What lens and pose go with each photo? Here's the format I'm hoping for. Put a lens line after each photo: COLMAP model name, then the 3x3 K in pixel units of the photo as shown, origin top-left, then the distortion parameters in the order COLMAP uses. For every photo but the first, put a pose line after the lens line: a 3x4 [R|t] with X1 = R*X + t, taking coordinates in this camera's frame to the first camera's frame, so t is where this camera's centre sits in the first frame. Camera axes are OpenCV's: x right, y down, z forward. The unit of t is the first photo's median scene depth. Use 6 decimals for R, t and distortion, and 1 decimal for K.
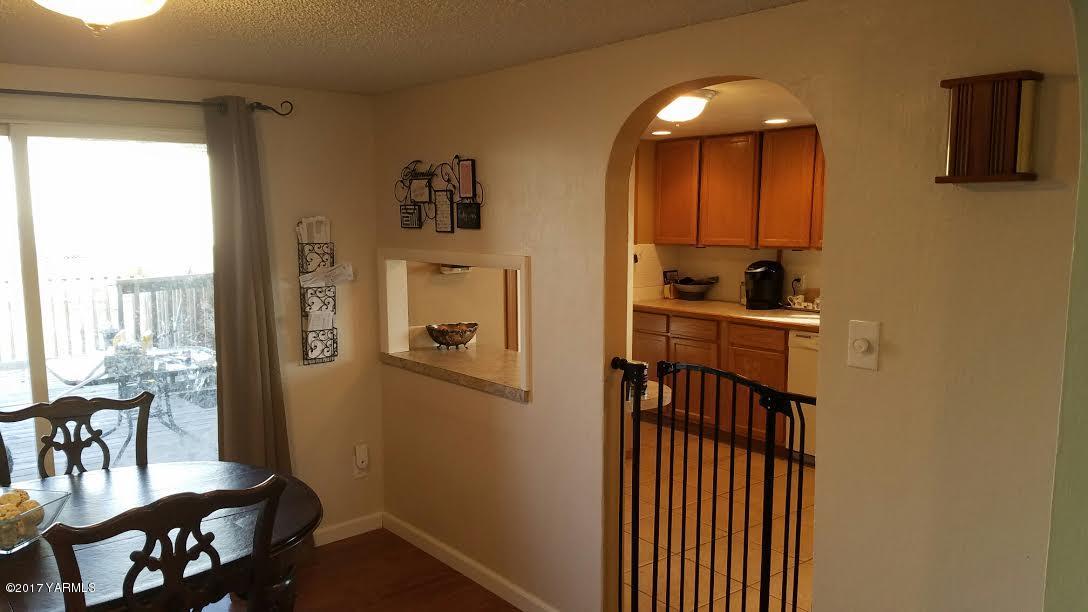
lens RADIAL K [[833.4, 0, 547.4], [0, 833.4, 314.4], [0, 0, 1]] dist [-0.004068, -0.017712]
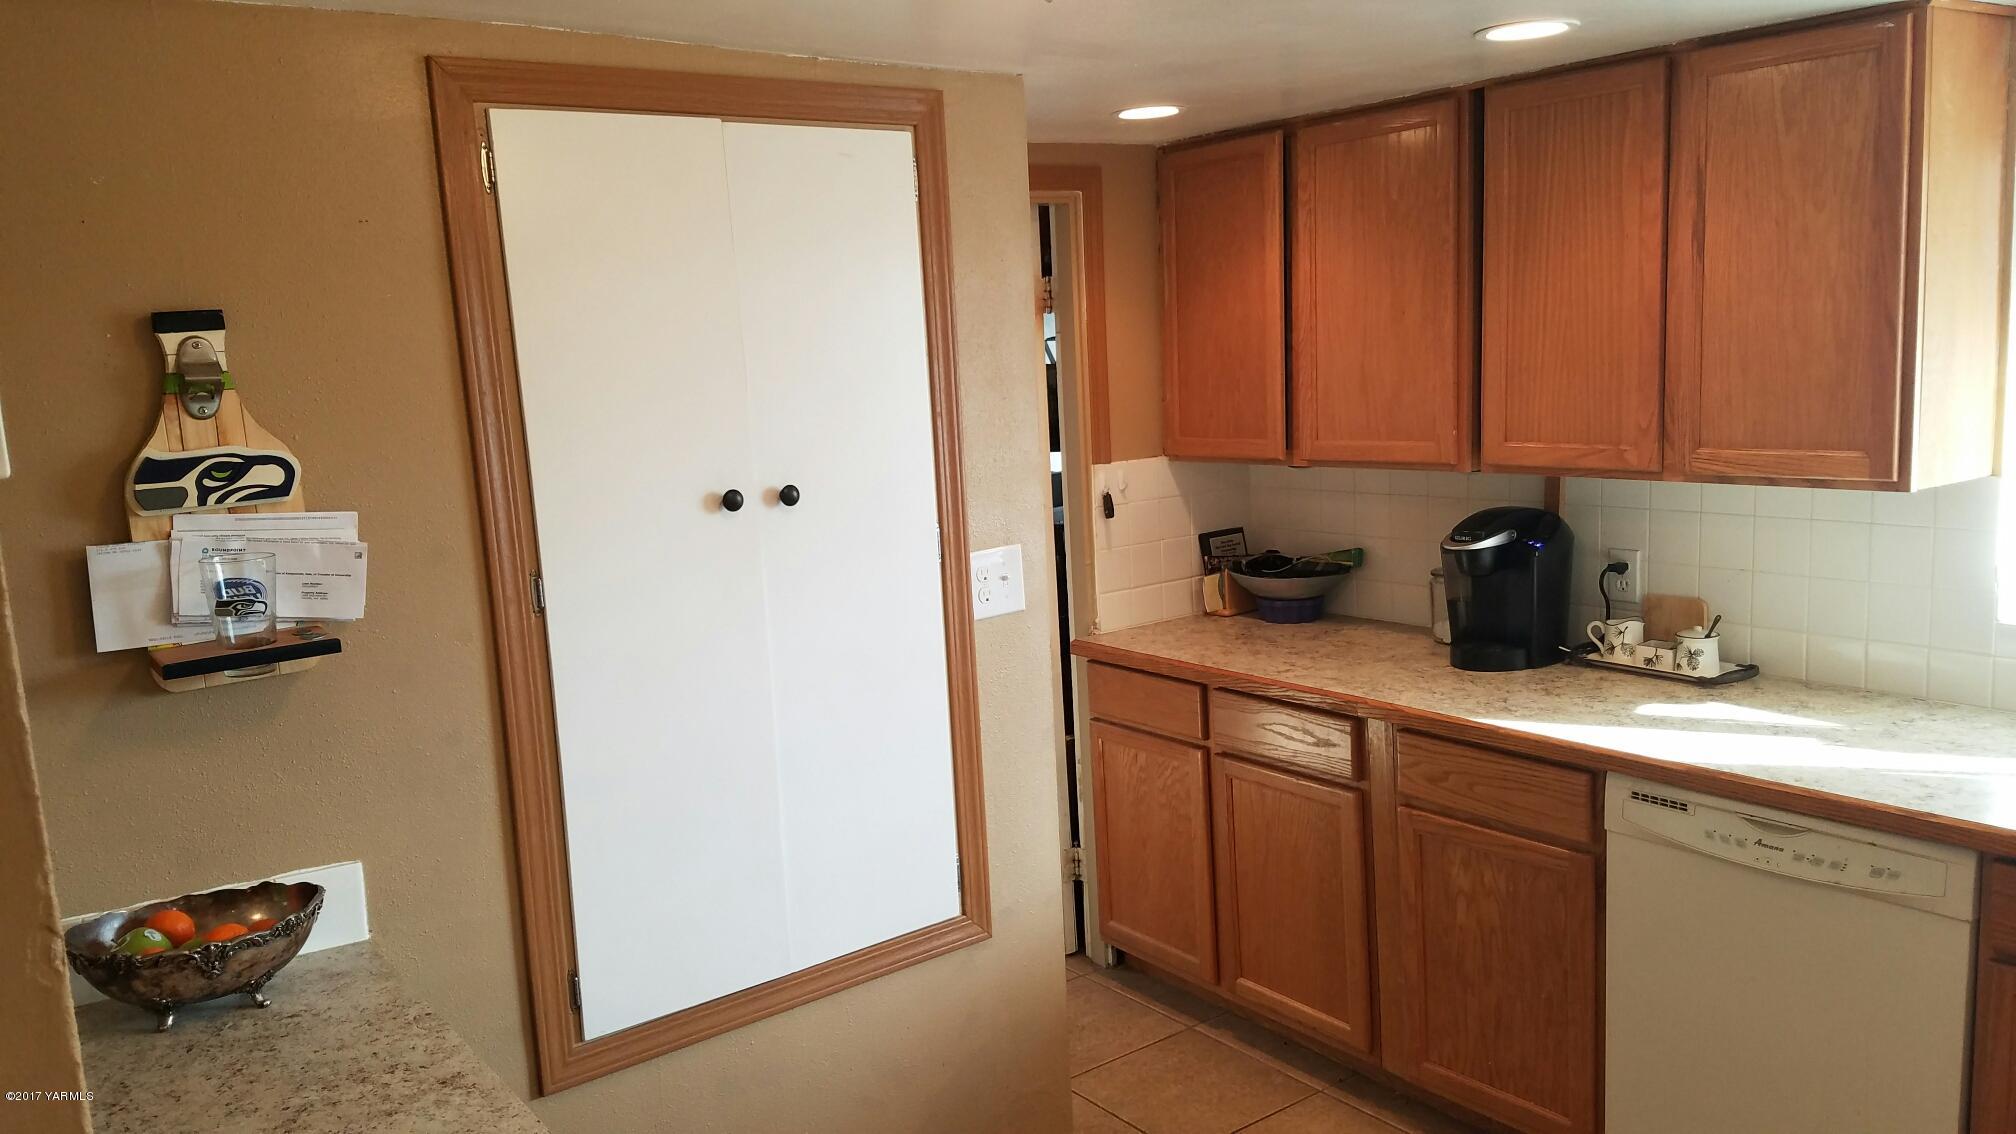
lens RADIAL K [[1544.2, 0, 996.8], [0, 1544.2, 552.4], [0, 0, 1]] dist [-0.004068, -0.017712]
pose [[0.997195, -0.045016, -0.059790, 0.104035], [0.046109, 0.998791, 0.017025, -0.064952], [0.058951, -0.019734, 0.998066, 0.408641]]
